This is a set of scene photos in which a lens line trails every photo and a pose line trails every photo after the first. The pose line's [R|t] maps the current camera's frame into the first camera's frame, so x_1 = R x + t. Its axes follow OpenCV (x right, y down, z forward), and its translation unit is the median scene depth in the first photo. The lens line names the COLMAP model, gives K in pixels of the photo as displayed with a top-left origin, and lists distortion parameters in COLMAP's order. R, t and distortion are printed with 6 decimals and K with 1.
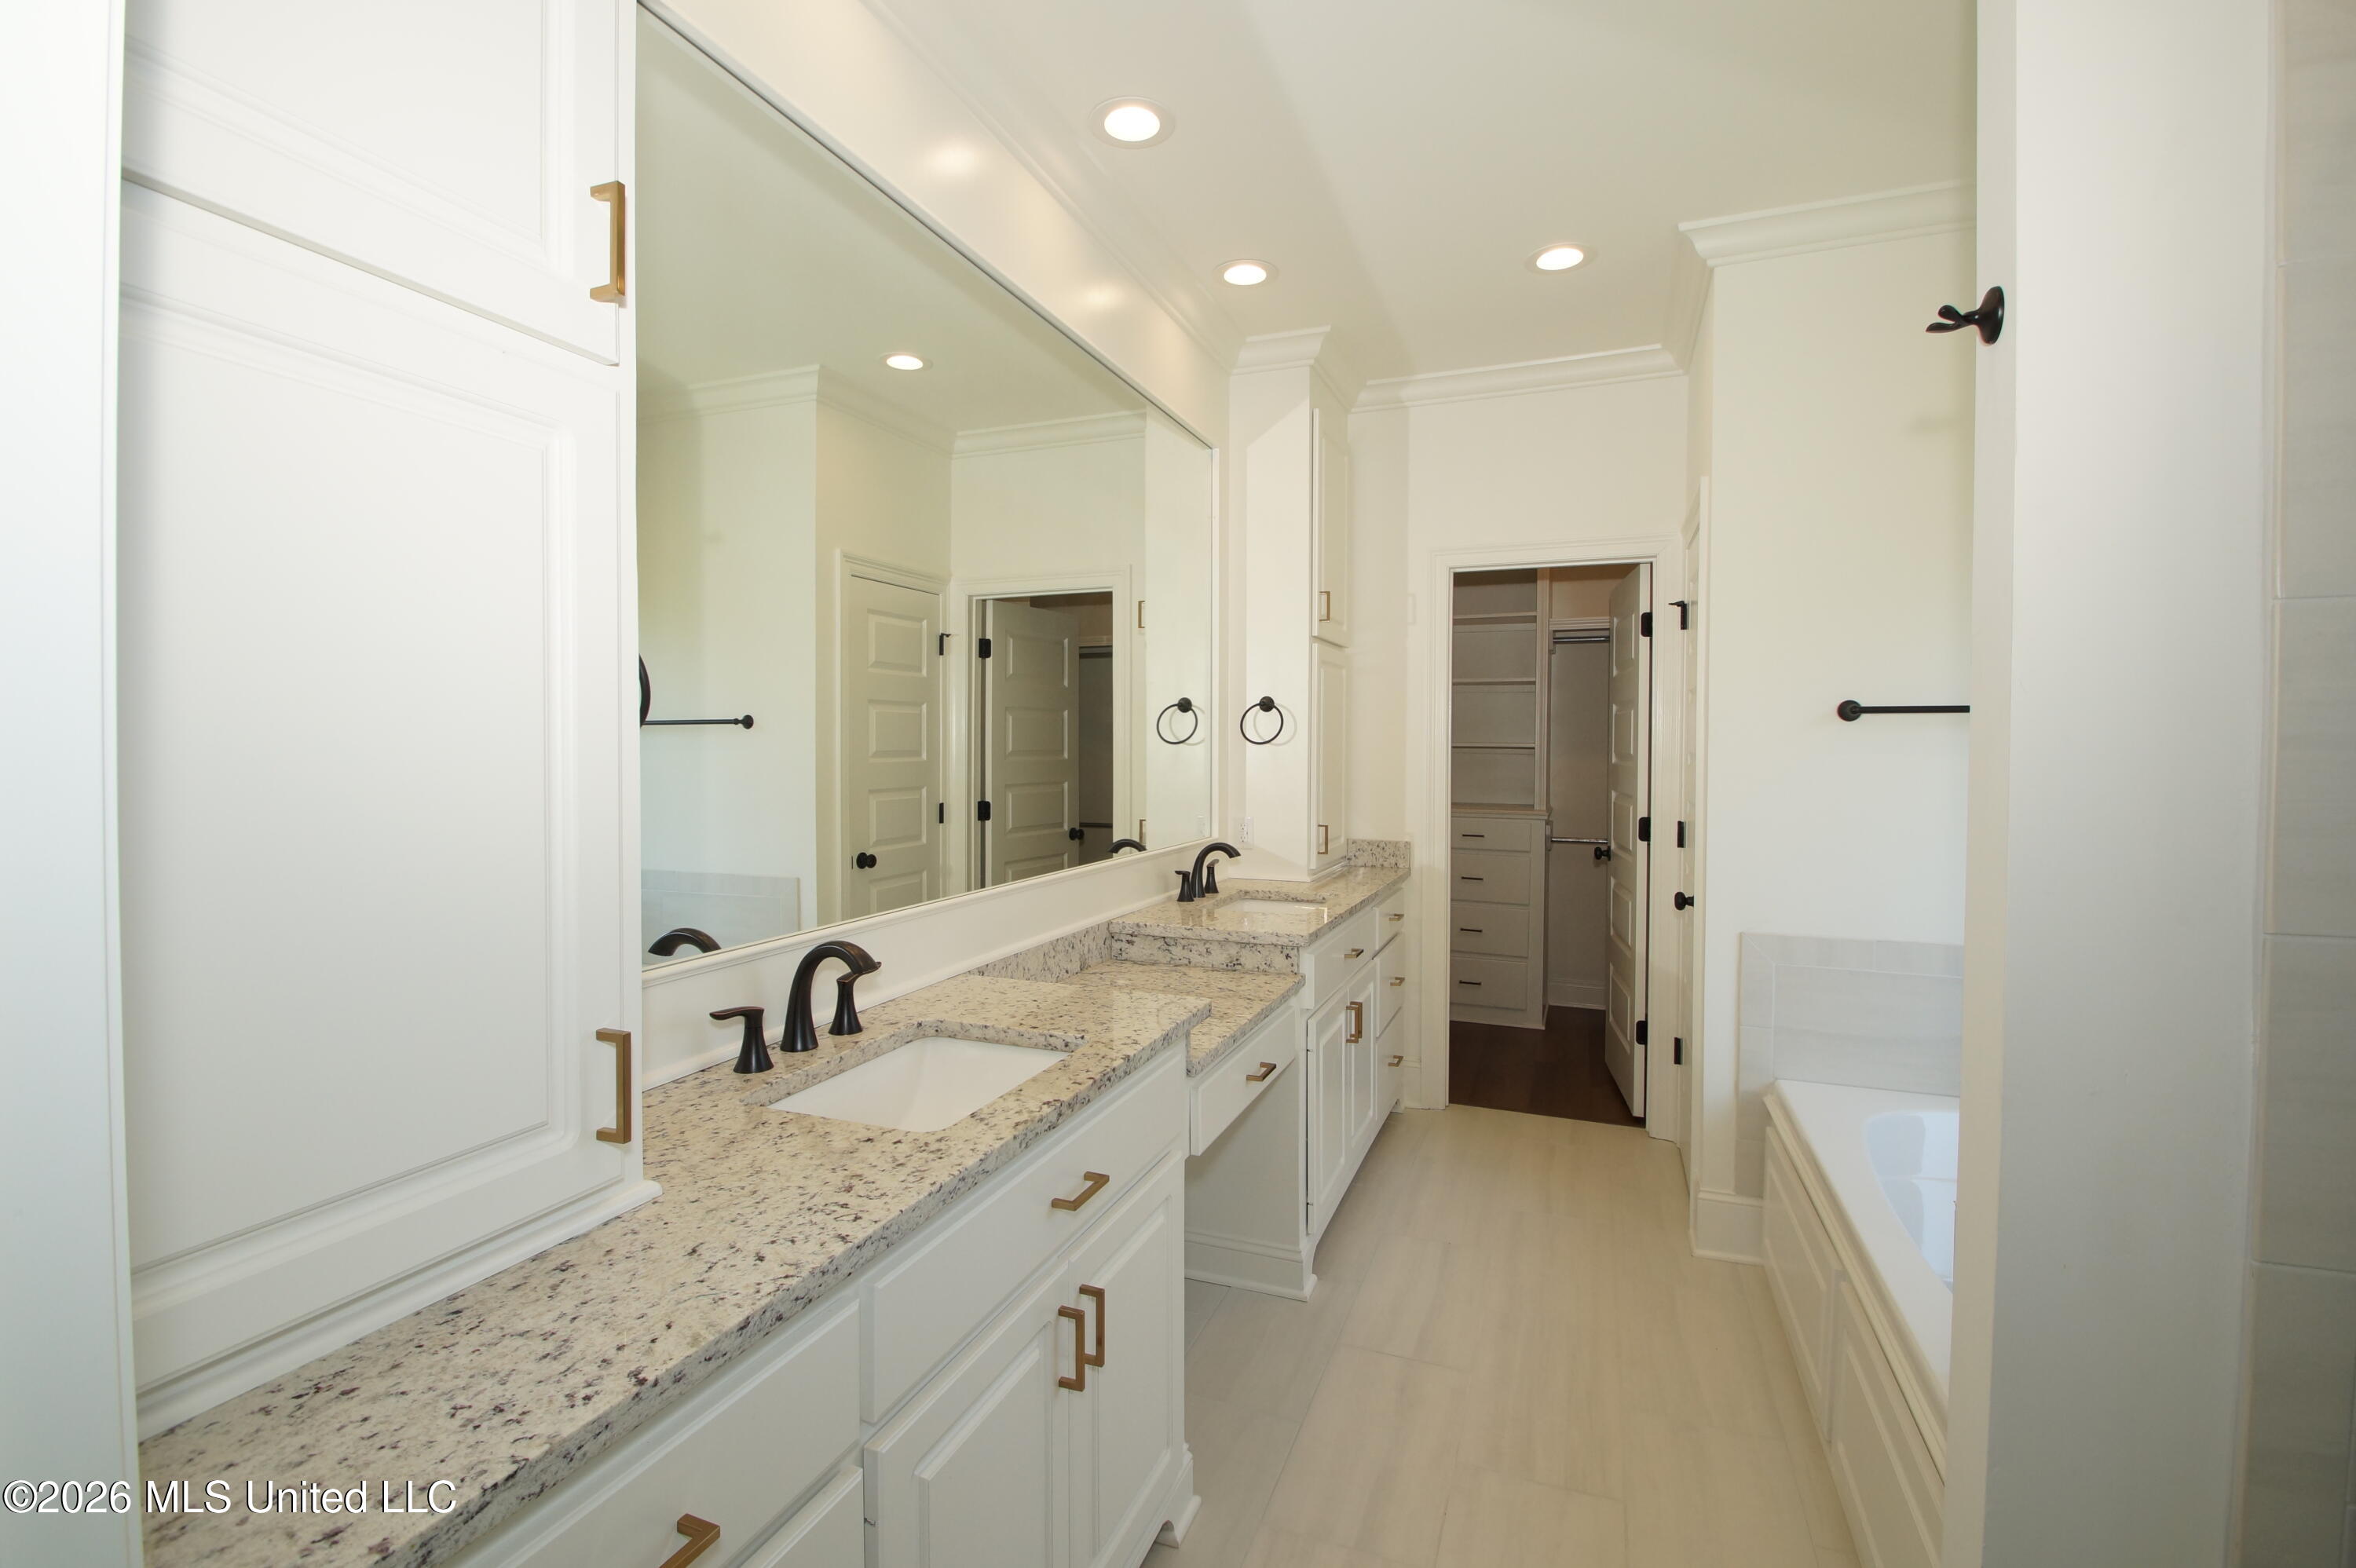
lens RADIAL K [[1058.0, 0, 1171.4], [0, 1058.0, 764.9], [0, 0, 1]] dist [0.003577, -0.012144]
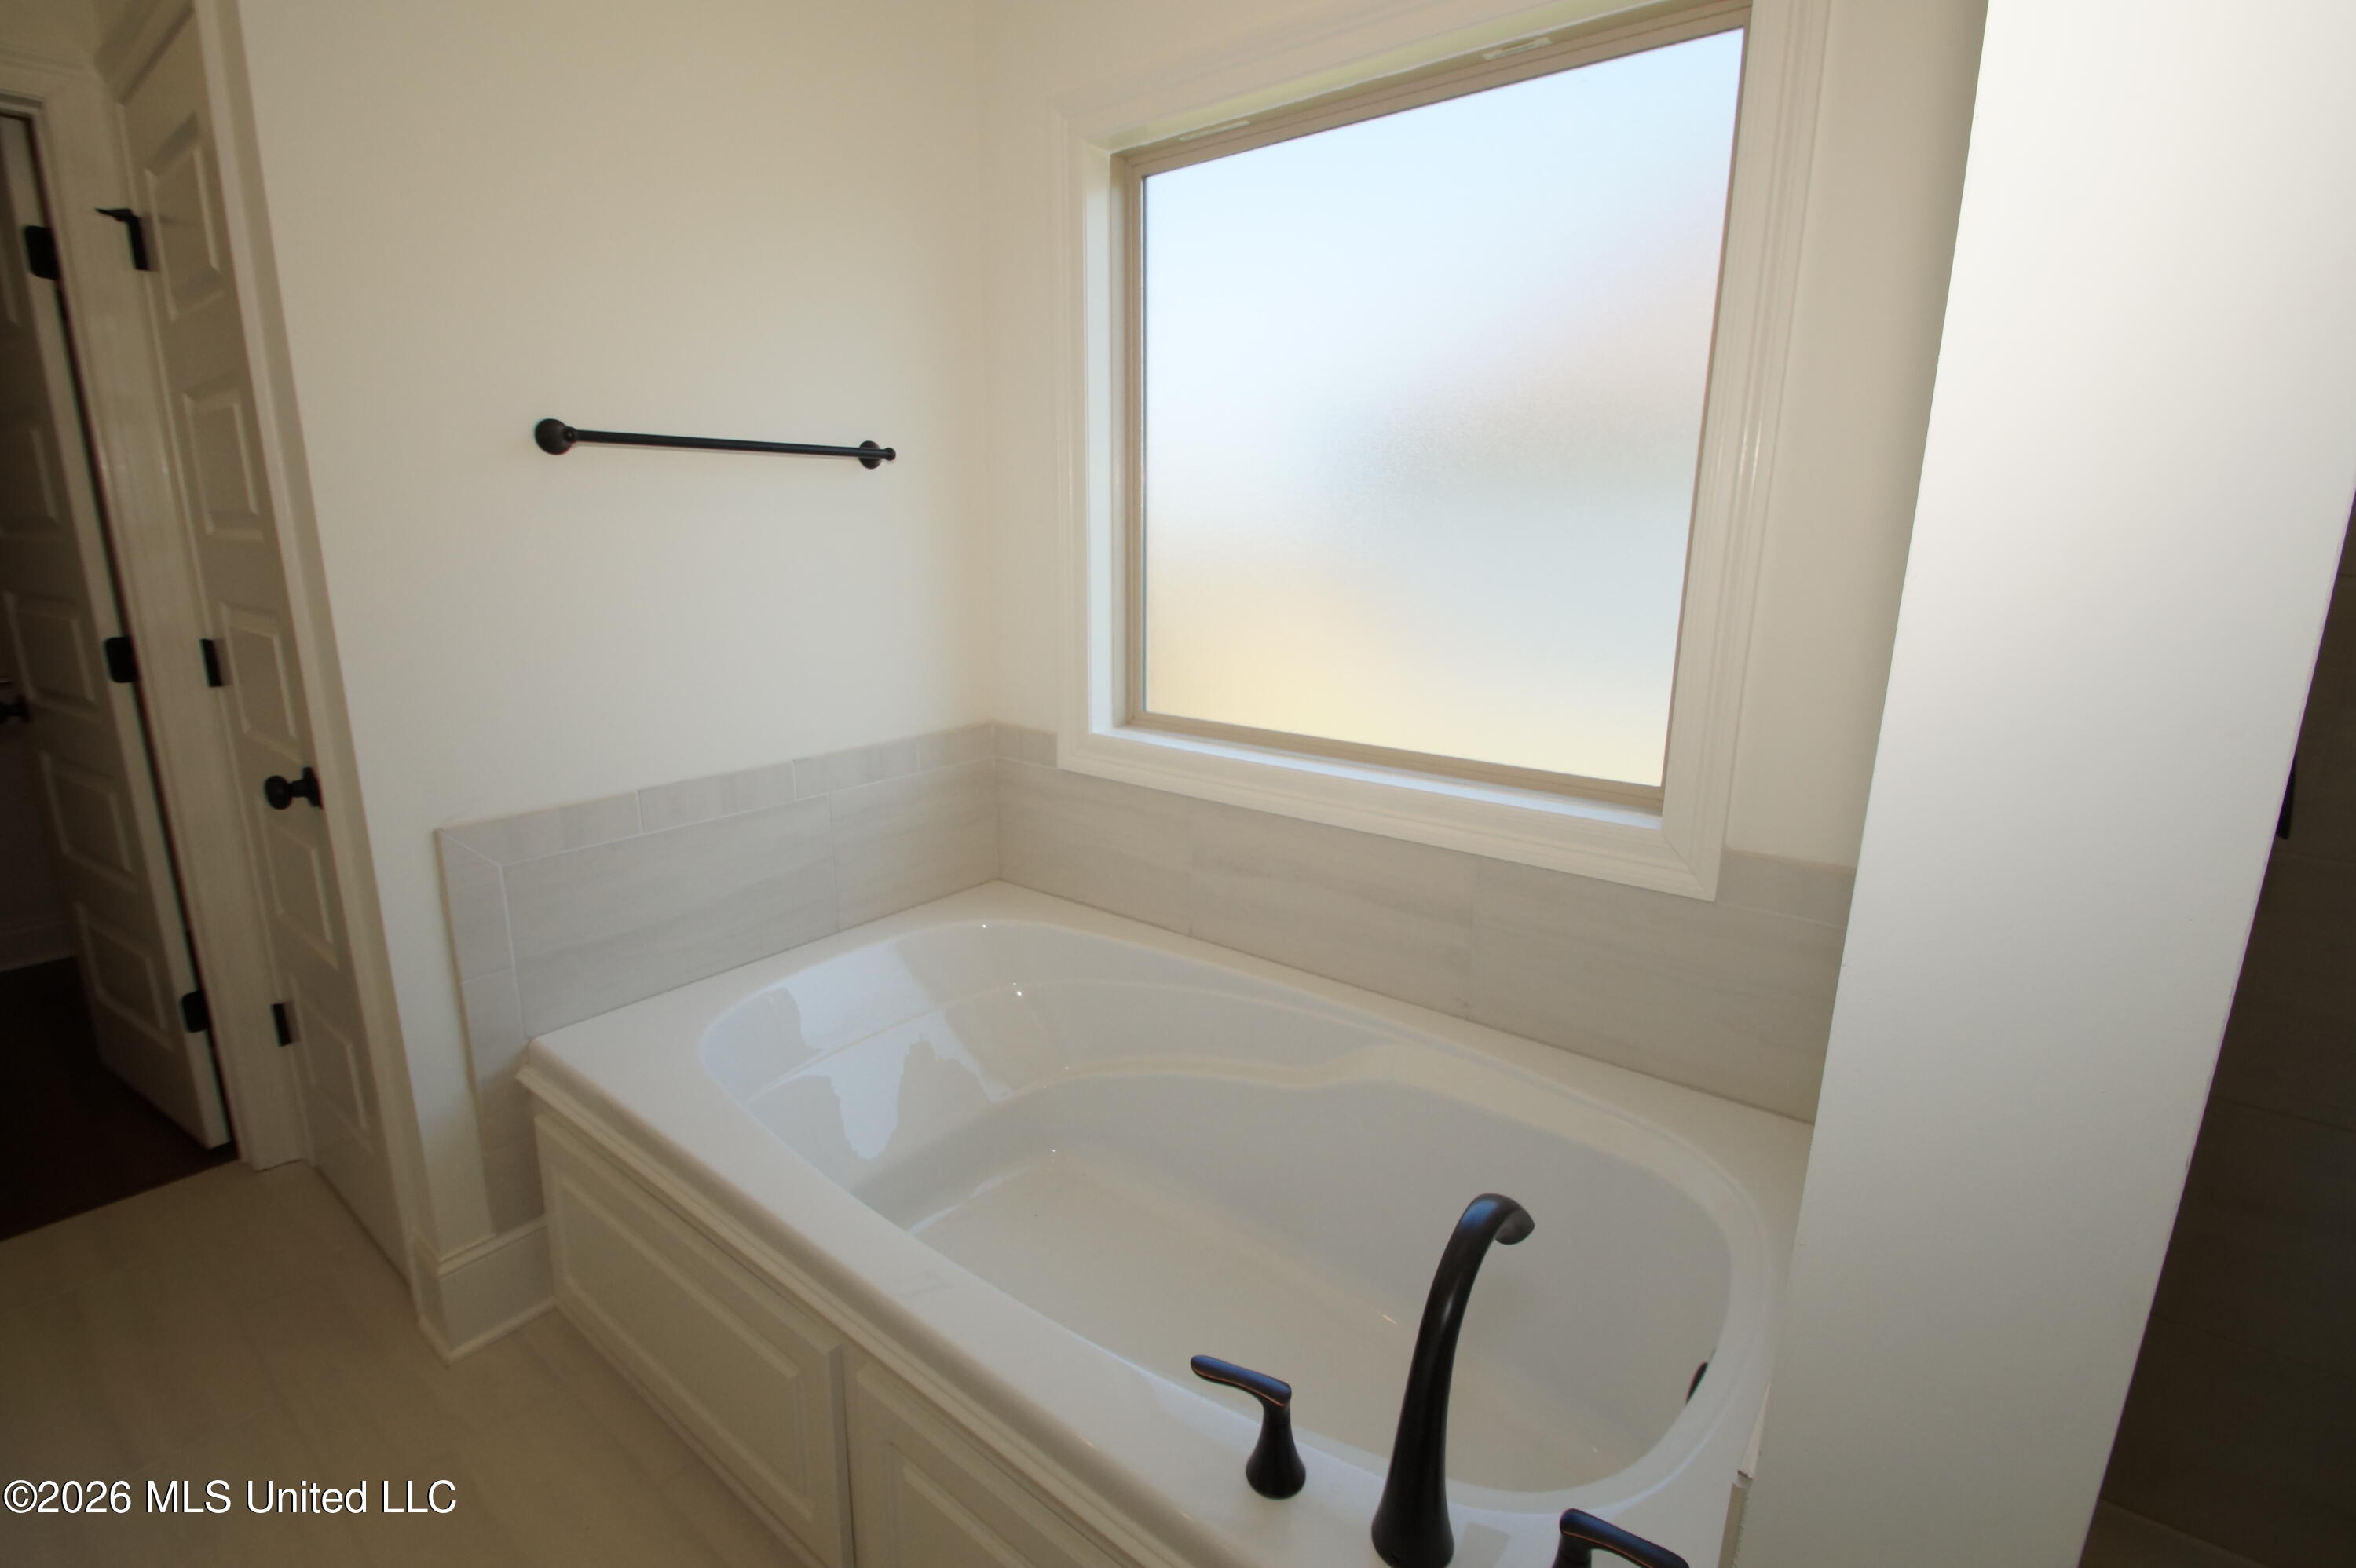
lens RADIAL K [[1058.0, 0, 1171.4], [0, 1058.0, 764.9], [0, 0, 1]] dist [0.003577, -0.012144]
pose [[0.289054, -0.215687, 0.932699, 0.094038], [0.013934, 0.975133, 0.221181, 0.002649], [-0.957211, -0.050937, 0.284871, 0.335826]]
